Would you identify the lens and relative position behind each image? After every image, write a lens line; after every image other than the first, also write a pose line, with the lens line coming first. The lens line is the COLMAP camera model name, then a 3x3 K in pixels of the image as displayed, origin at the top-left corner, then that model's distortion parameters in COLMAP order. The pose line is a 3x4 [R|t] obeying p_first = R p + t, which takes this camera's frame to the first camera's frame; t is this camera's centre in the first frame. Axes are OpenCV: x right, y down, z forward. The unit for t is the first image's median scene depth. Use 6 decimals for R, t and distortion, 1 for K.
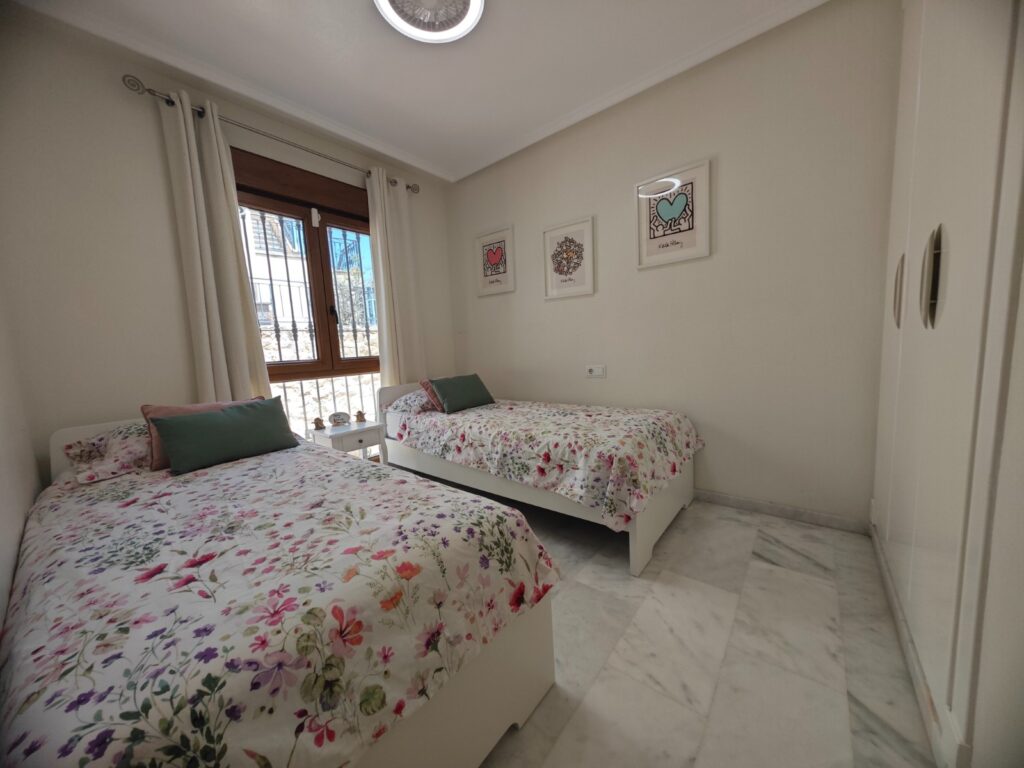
lens RADIAL K [[363.5, 0, 517.0], [0, 363.5, 387.7], [0, 0, 1]] dist [0.000509, 0.000364]
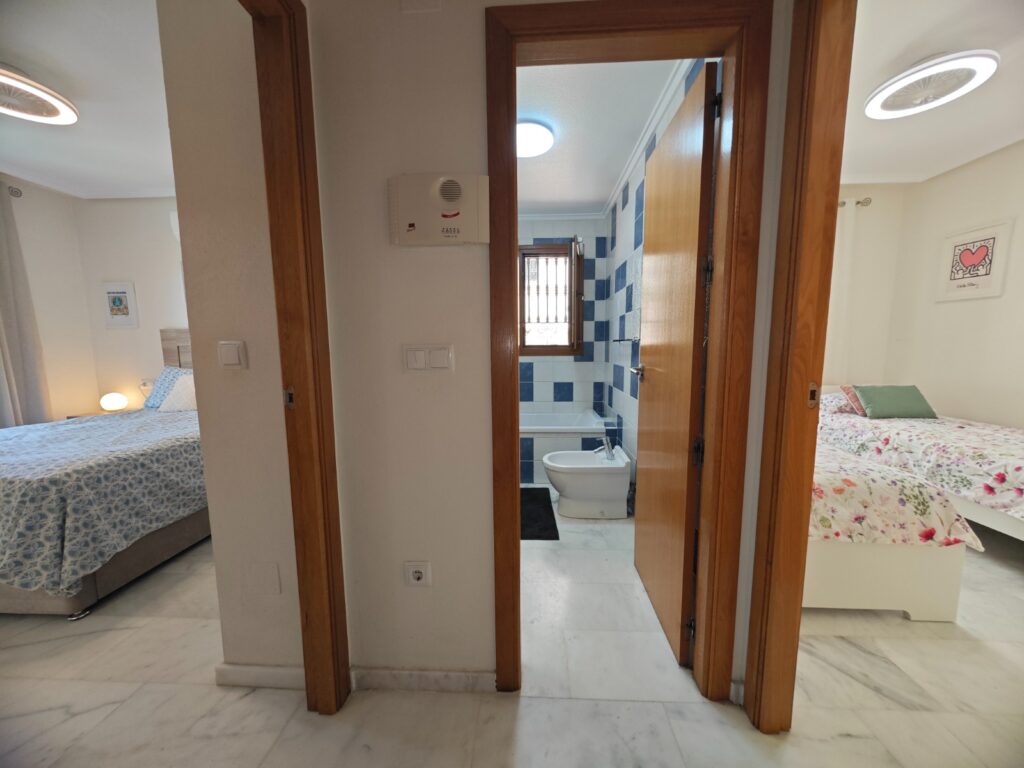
lens RADIAL K [[363.5, 0, 517.0], [0, 363.5, 387.7], [0, 0, 1]] dist [0.000509, 0.000364]
pose [[0.587694, 0.138788, -0.797091, 0.061292], [-0.114579, 0.989525, 0.087816, 0.006761], [0.800929, 0.039721, 0.597440, -0.677065]]
